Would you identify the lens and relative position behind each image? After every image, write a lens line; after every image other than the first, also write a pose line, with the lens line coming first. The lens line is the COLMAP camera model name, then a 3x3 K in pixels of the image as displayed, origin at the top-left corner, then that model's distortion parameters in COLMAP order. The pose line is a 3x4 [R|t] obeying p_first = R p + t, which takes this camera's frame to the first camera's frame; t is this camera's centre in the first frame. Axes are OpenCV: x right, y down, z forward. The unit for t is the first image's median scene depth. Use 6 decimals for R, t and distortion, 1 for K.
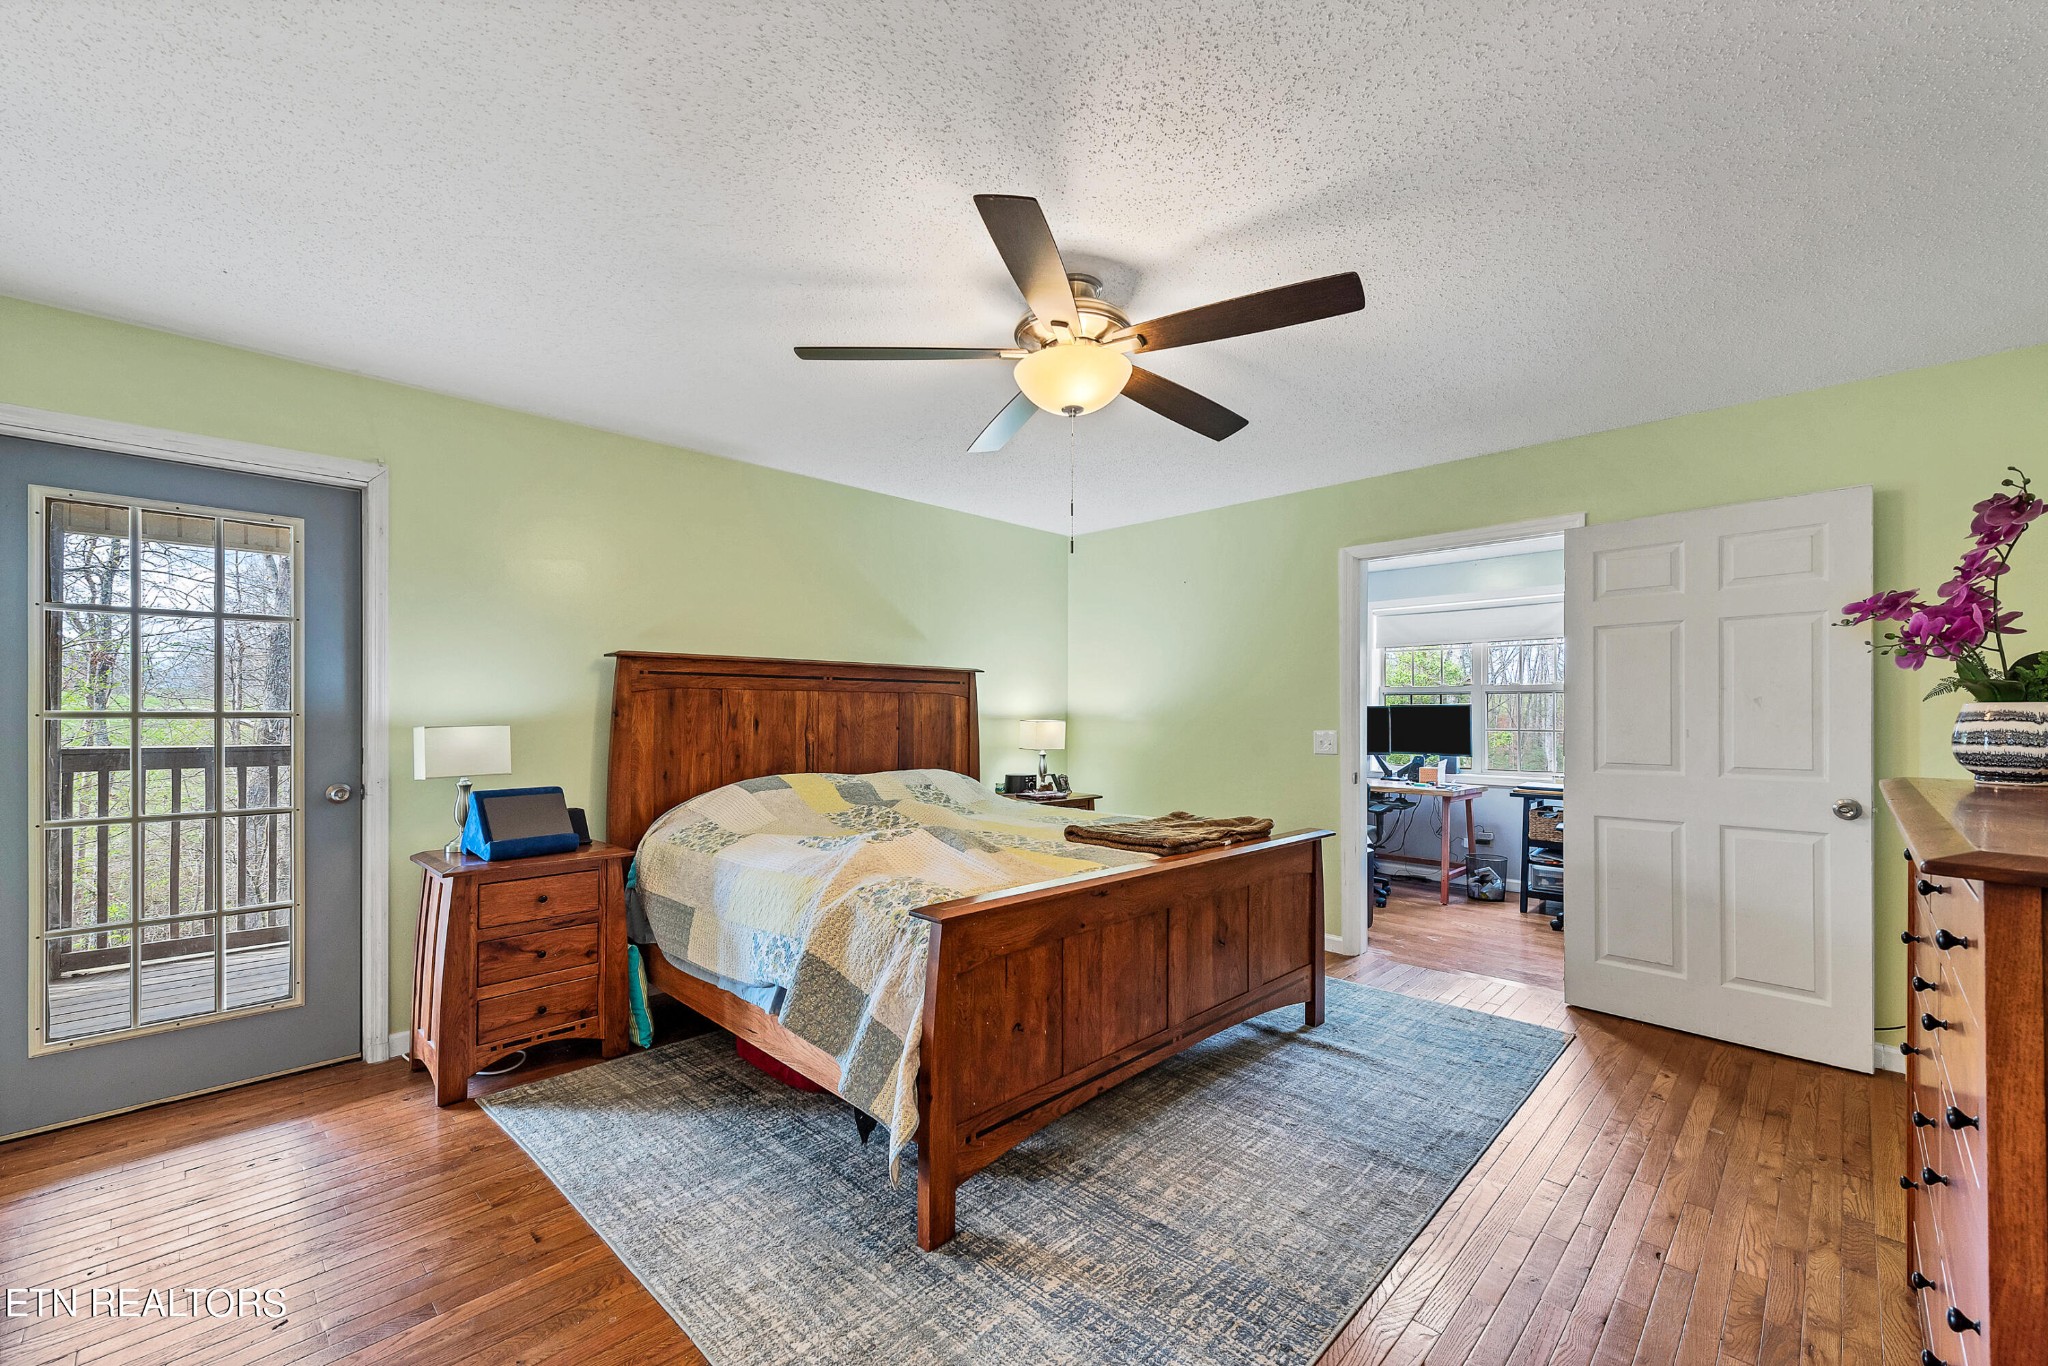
lens RADIAL K [[825.2, 0, 1020.5], [0, 825.2, 706.3], [0, 0, 1]] dist [0.000740, 0.000001]
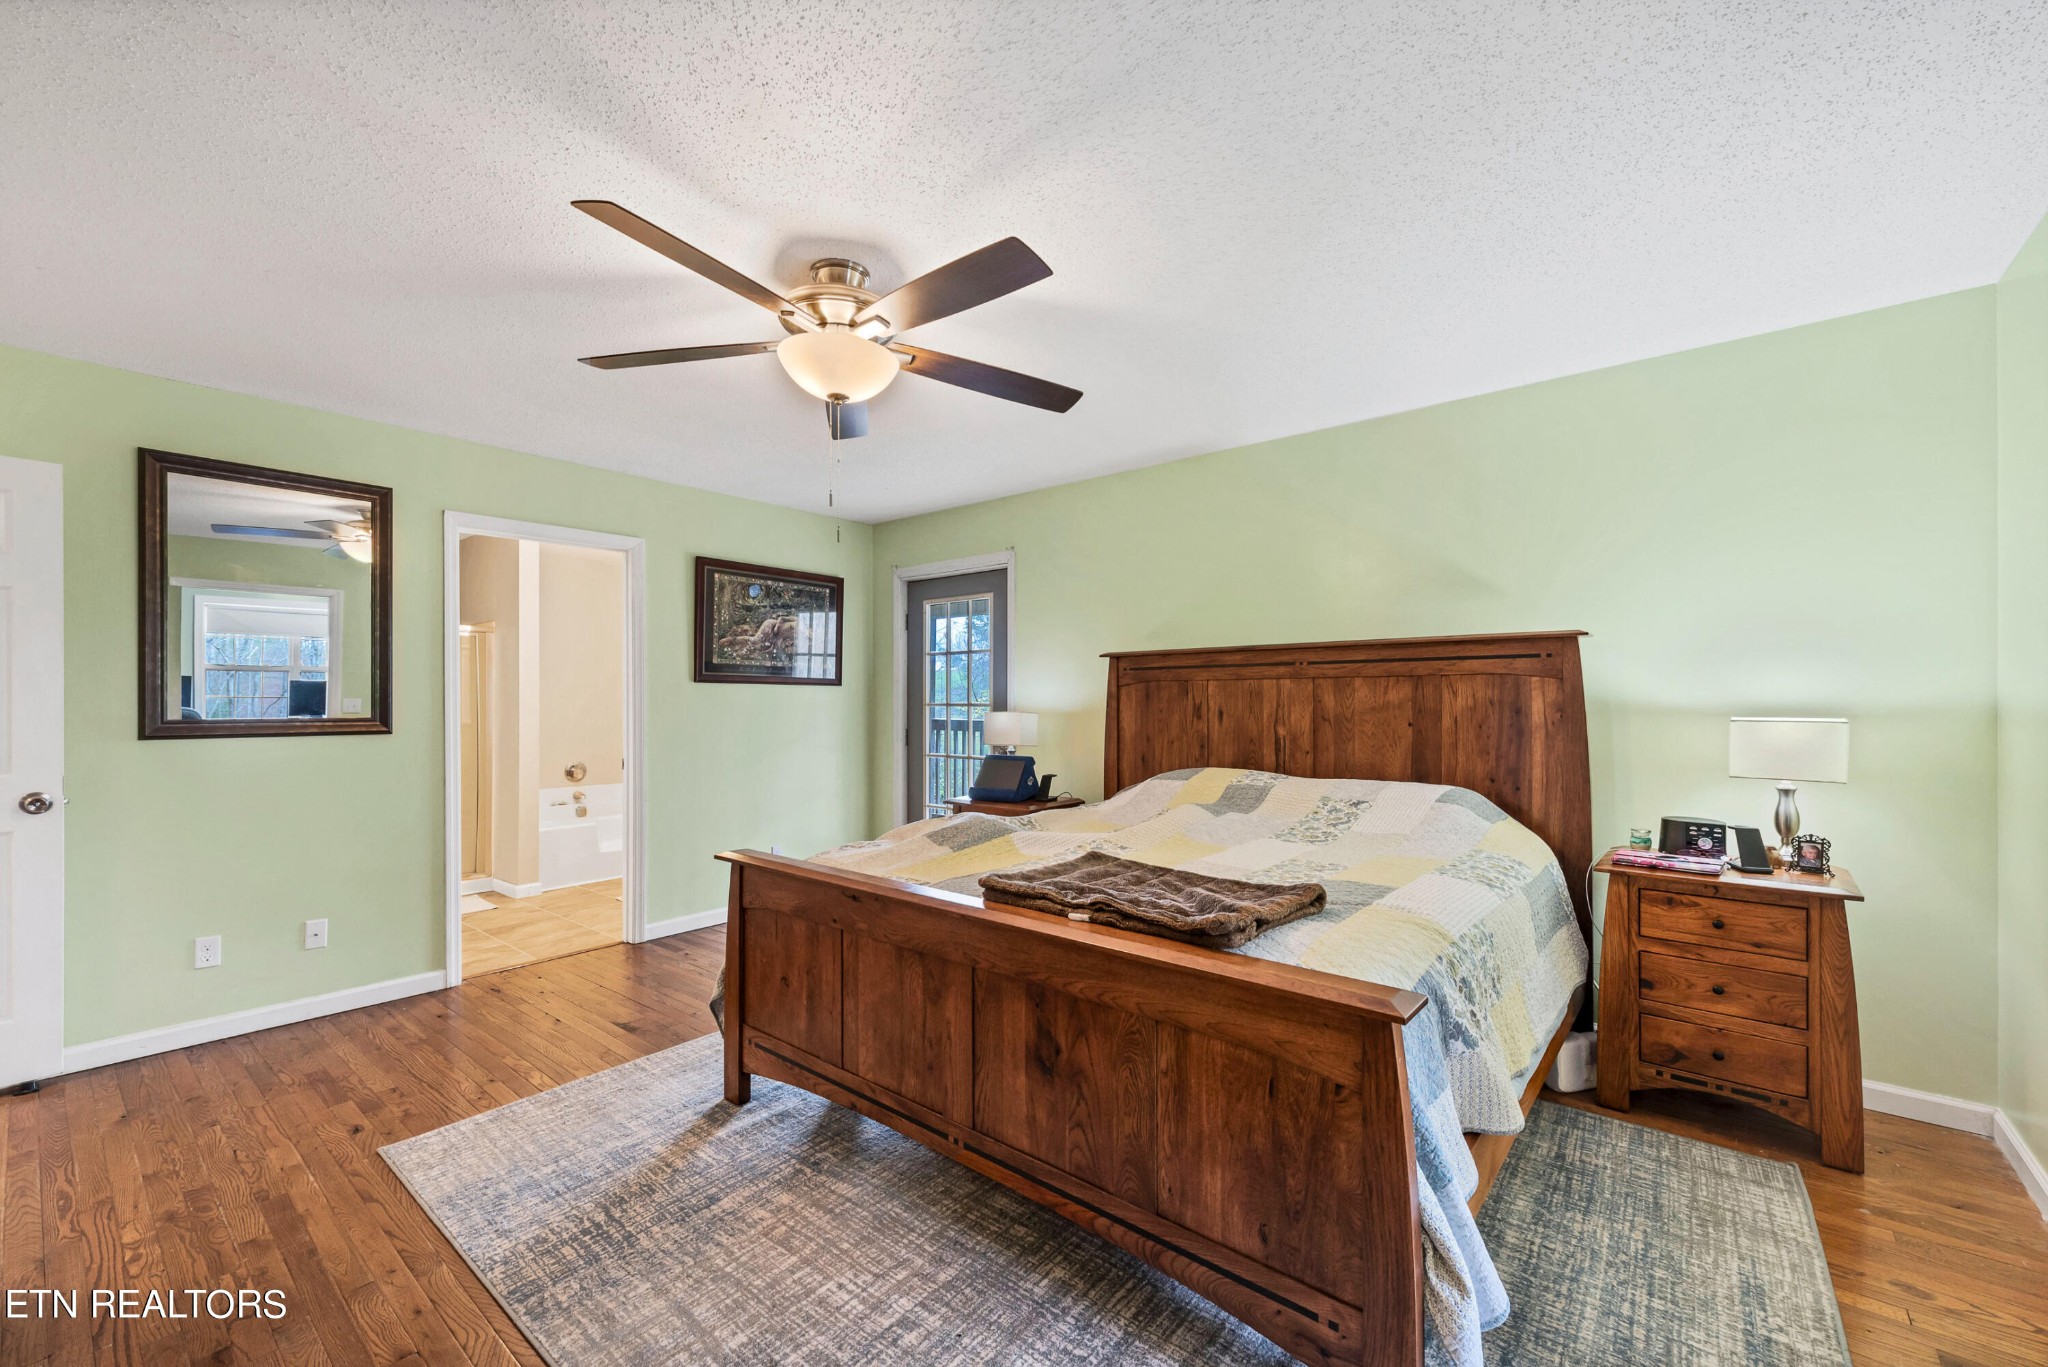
lens RADIAL K [[825.2, 0, 1020.5], [0, 825.2, 706.8], [0, 0, 1]] dist [0.000740, 0.000001]
pose [[0.085507, 0.003274, -0.996332, 0.655186], [0.006544, 0.999971, 0.003847, 0.006571], [0.996316, -0.006849, 0.085483, 0.699624]]
